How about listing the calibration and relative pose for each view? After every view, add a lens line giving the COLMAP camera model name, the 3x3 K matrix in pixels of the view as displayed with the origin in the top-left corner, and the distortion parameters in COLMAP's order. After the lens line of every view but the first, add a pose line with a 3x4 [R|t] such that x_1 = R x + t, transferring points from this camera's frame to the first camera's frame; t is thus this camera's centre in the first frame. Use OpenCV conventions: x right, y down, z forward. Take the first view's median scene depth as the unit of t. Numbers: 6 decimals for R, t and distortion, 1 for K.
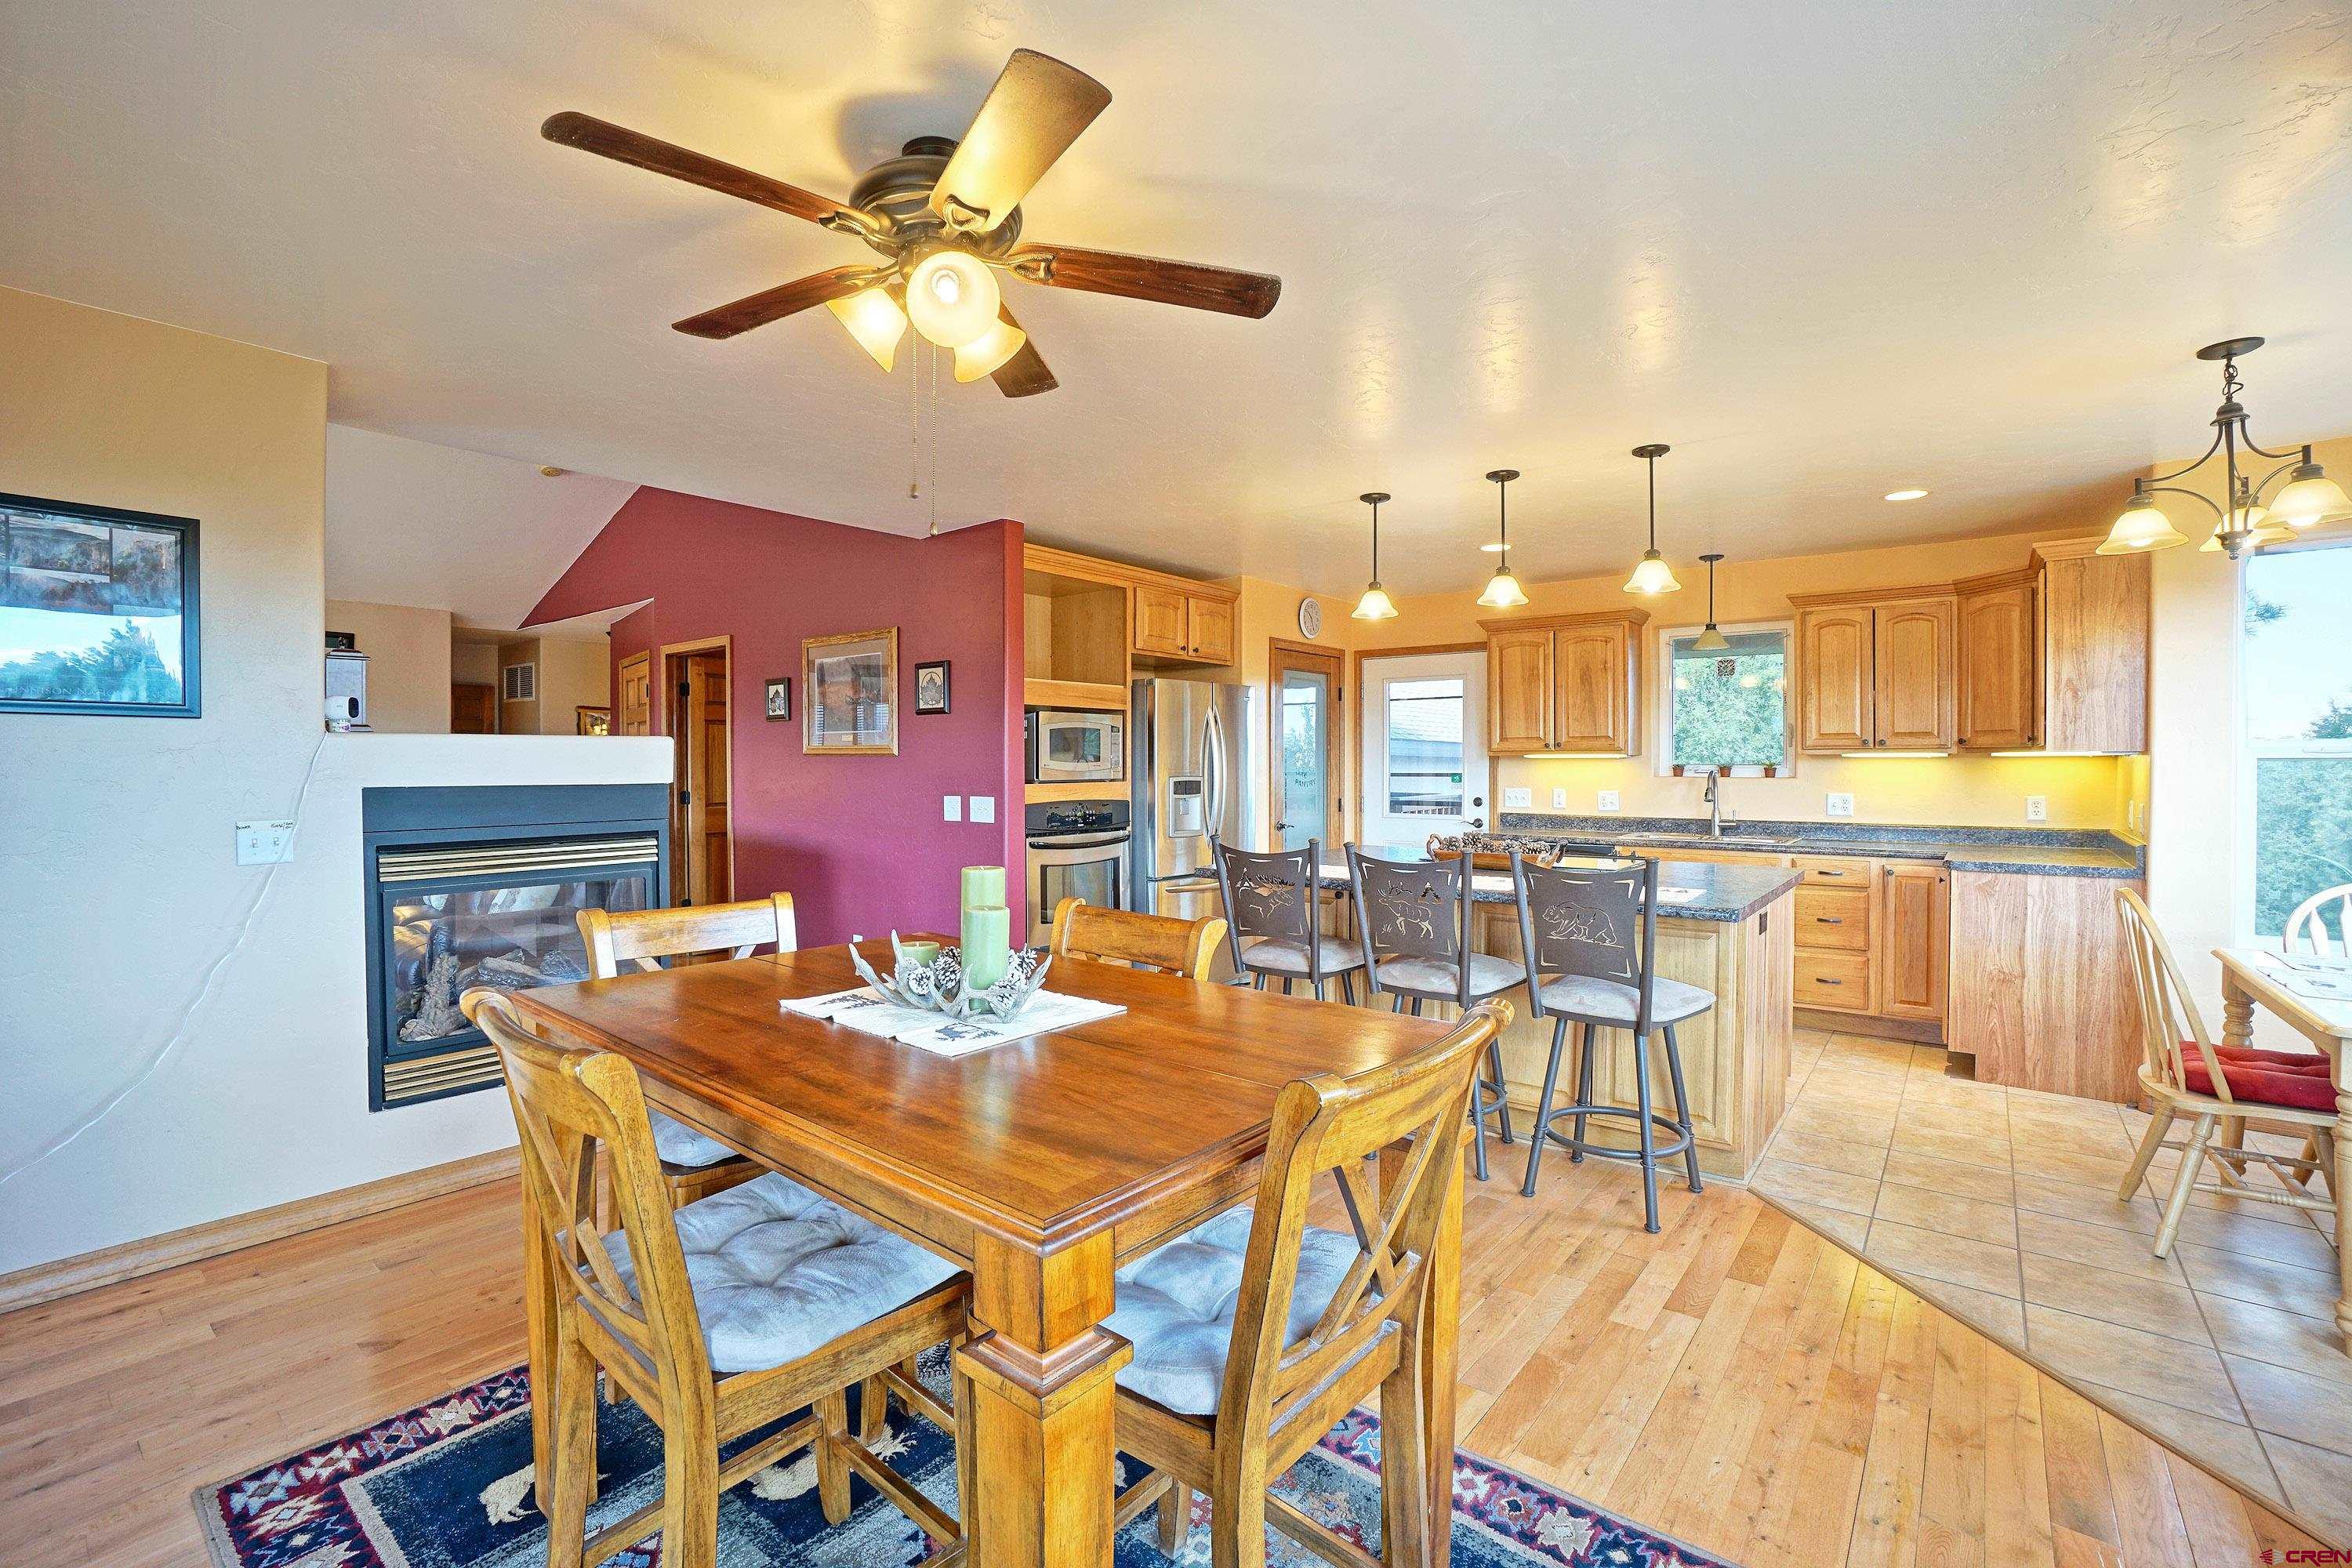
lens RADIAL K [[1035.9, 0, 1208.2], [0, 1035.9, 811.7], [0, 0, 1]] dist [-0.036968, 0.000365]
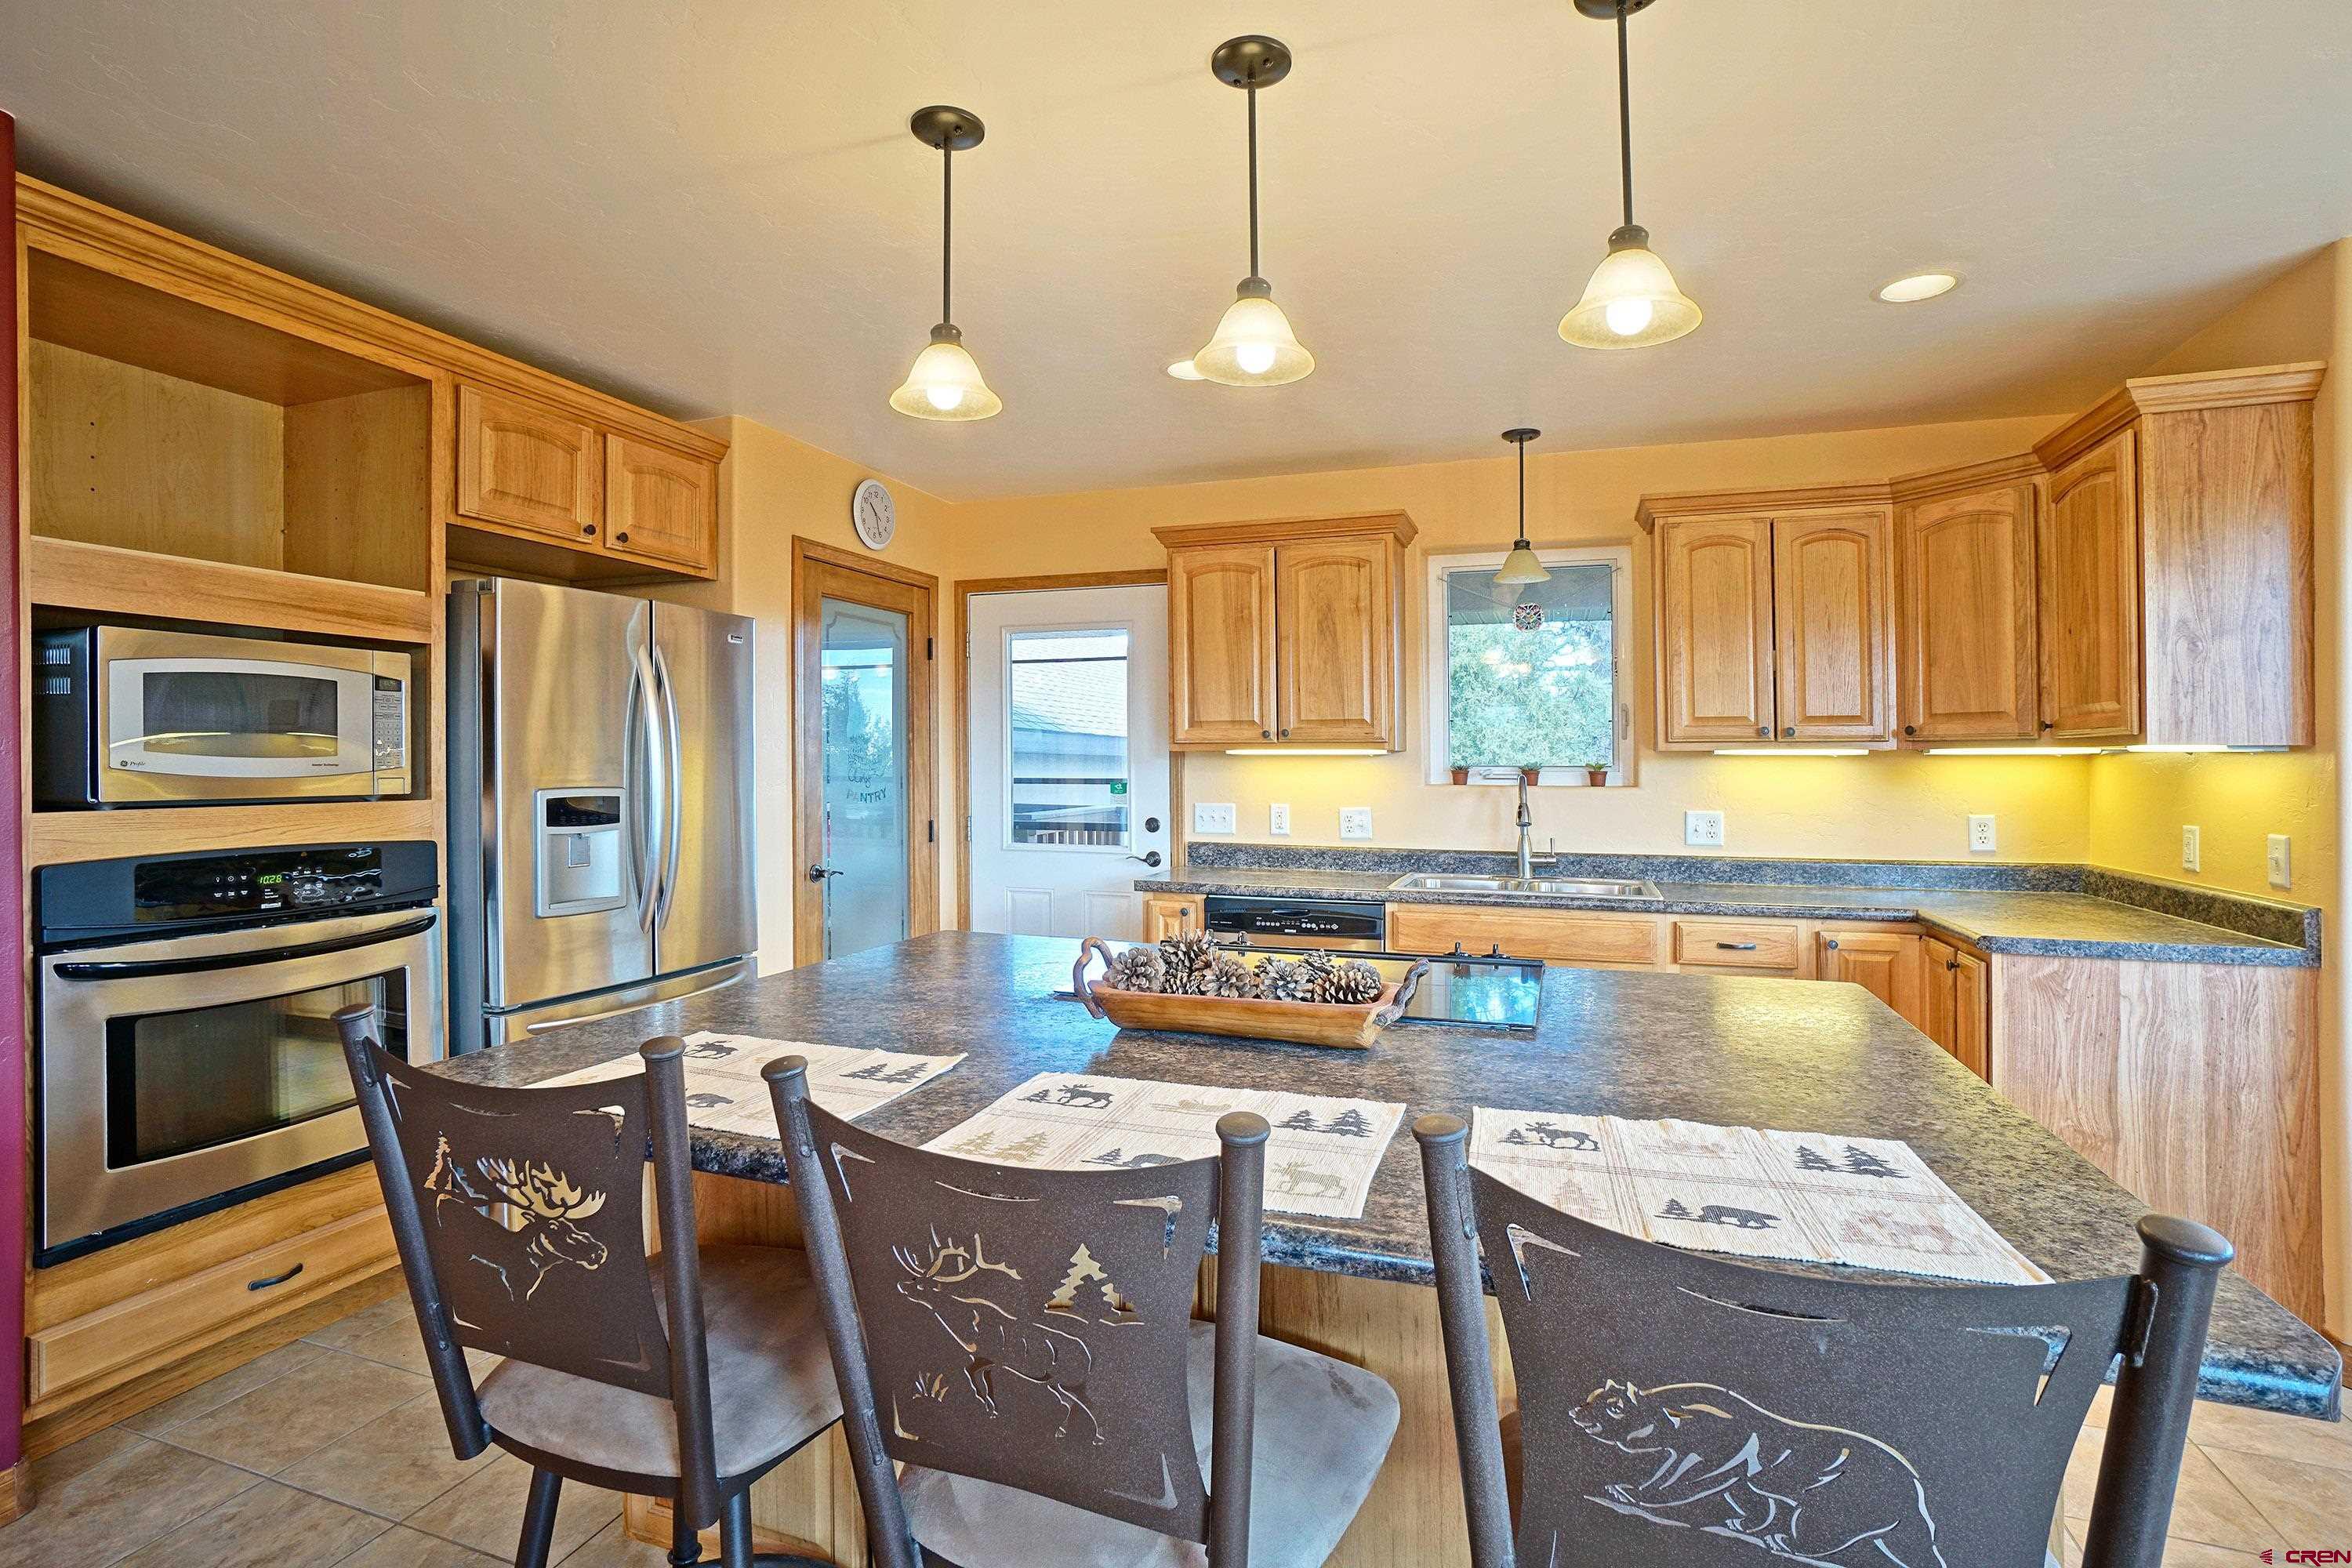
lens RADIAL K [[1120.3, 0, 1188.6], [0, 1120.3, 765.9], [0, 0, 1]] dist [-0.020054, 0.000906]
pose [[0.951149, 0.003090, 0.308717, 0.089970], [0.010547, 0.999041, -0.042496, -0.020153], [-0.308552, 0.043676, 0.950204, 0.430856]]
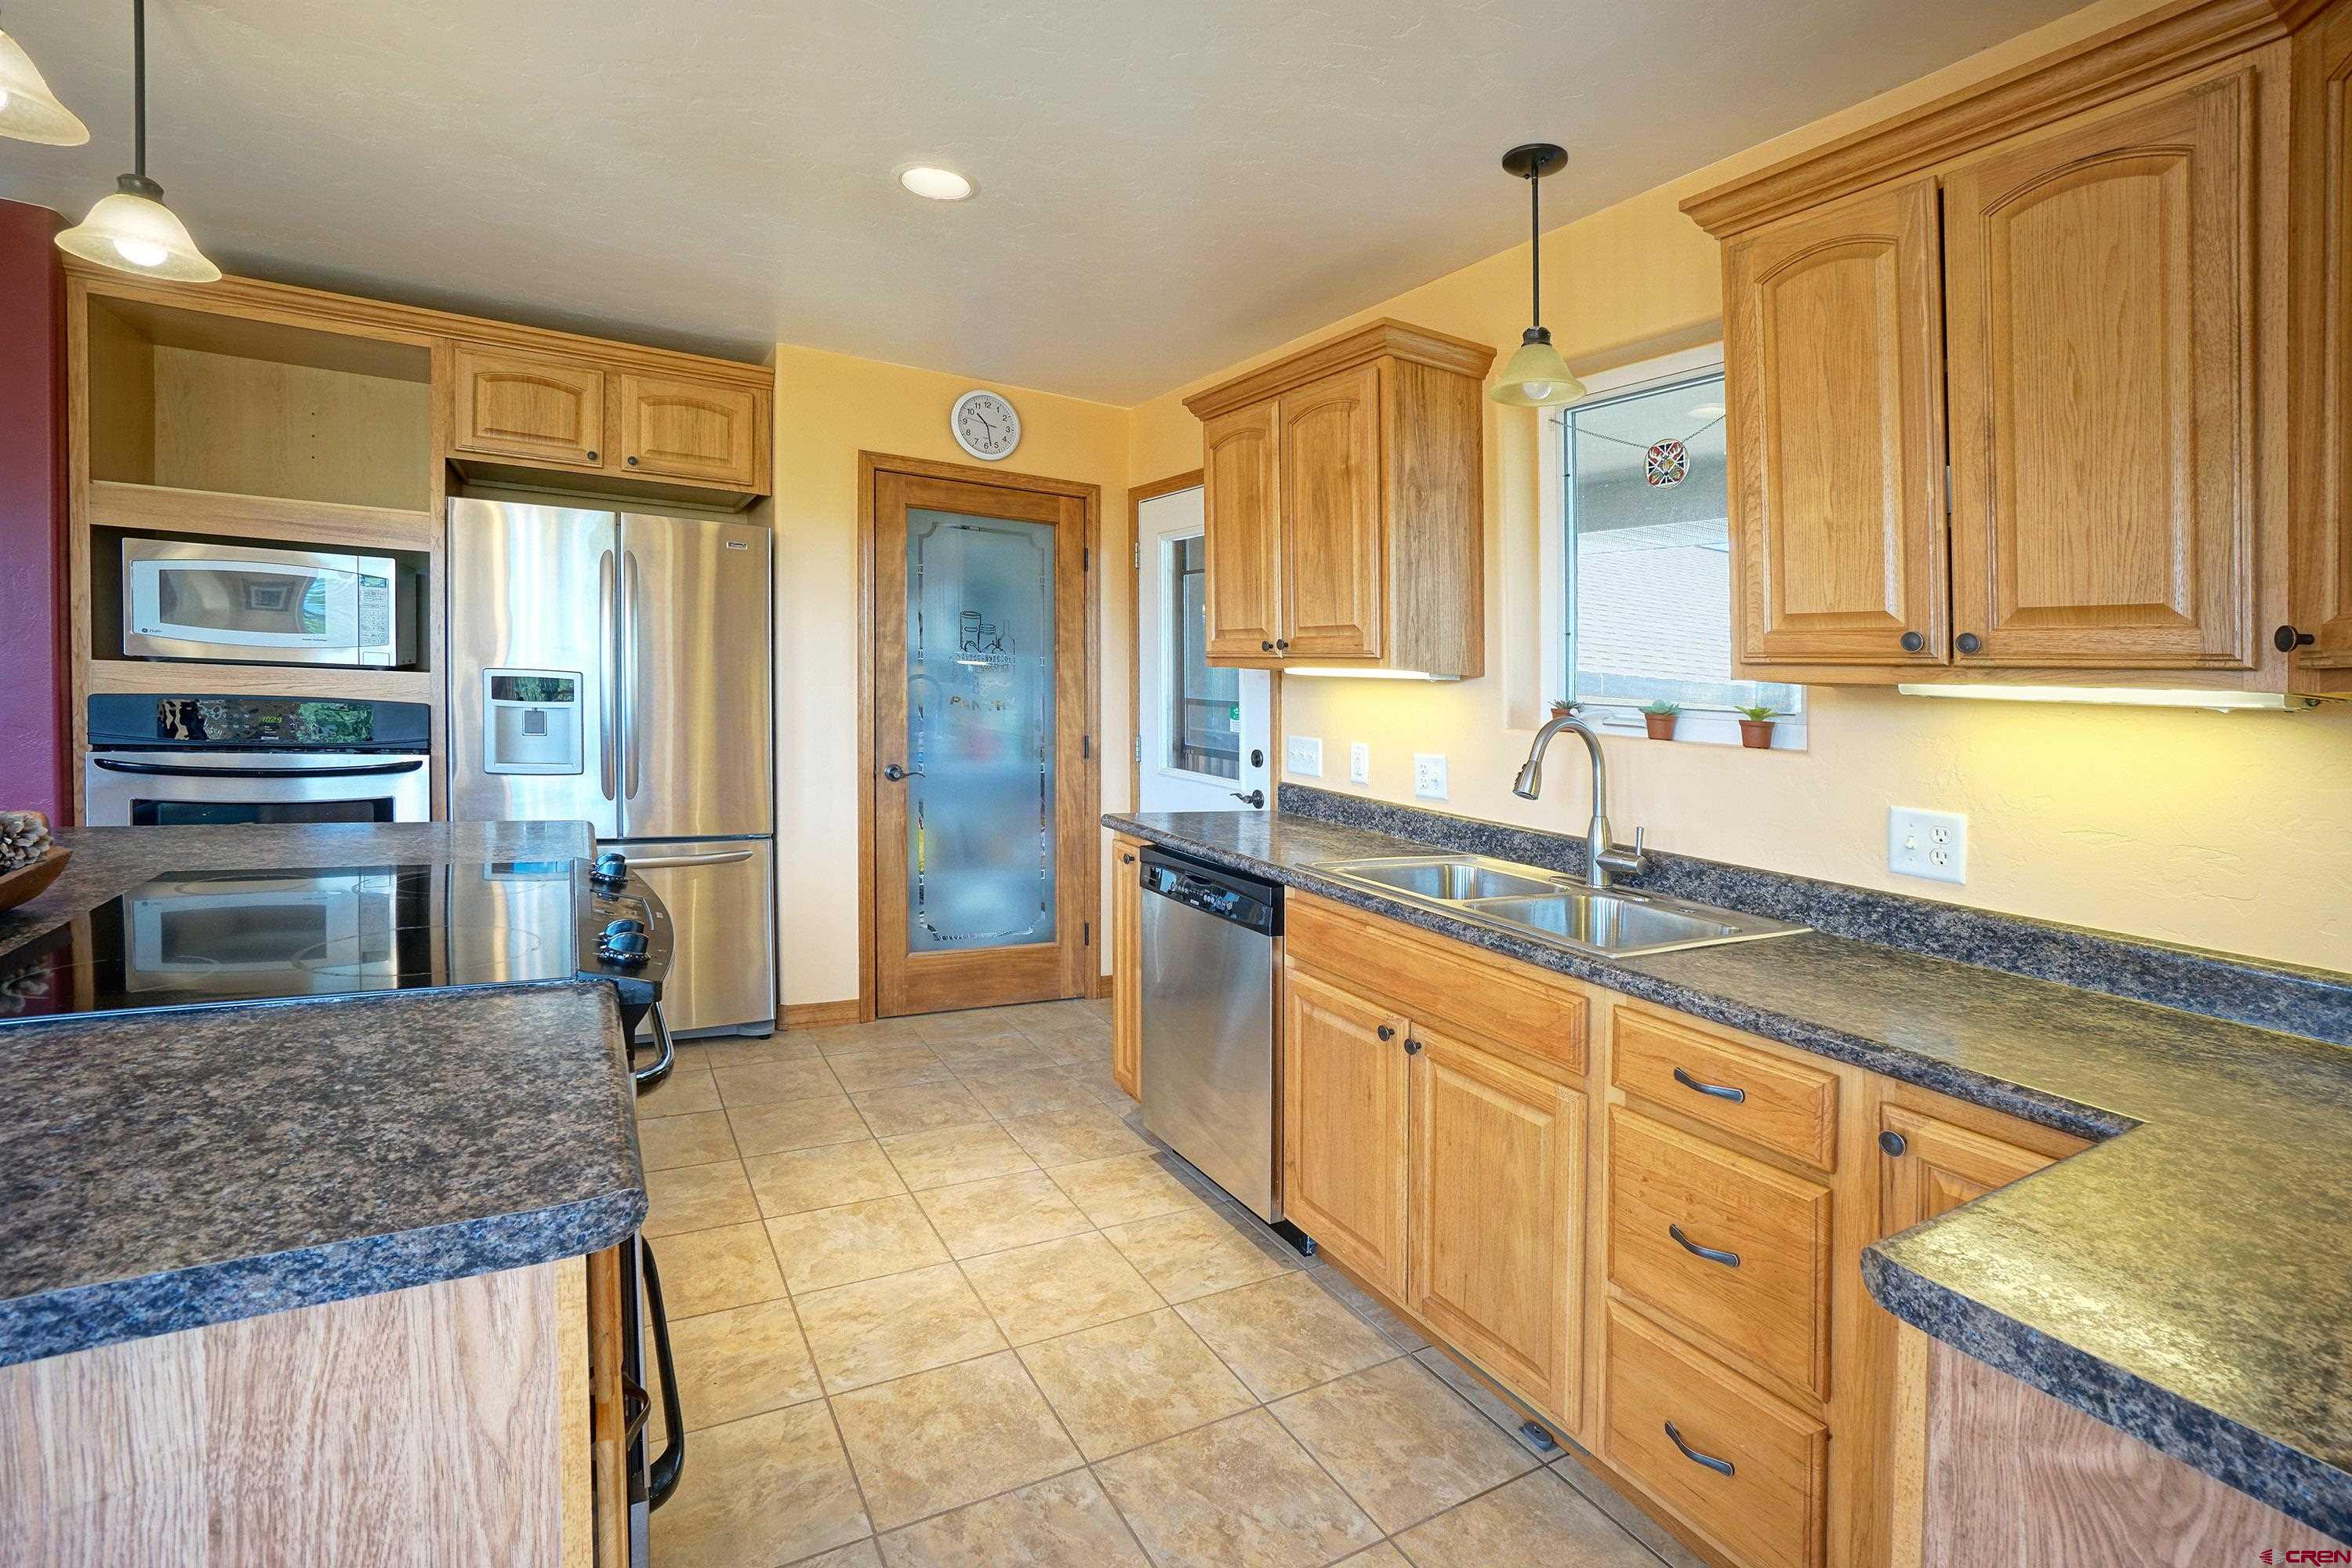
lens RADIAL K [[1035.9, 0, 1194.3], [0, 1035.9, 702.3], [0, 0, 1]] dist [-0.036968, 0.000365]
pose [[0.926110, 0.054823, -0.373248, 0.528292], [-0.069203, 0.997284, -0.025227, -0.027872], [0.370851, 0.049193, 0.927388, 0.617492]]
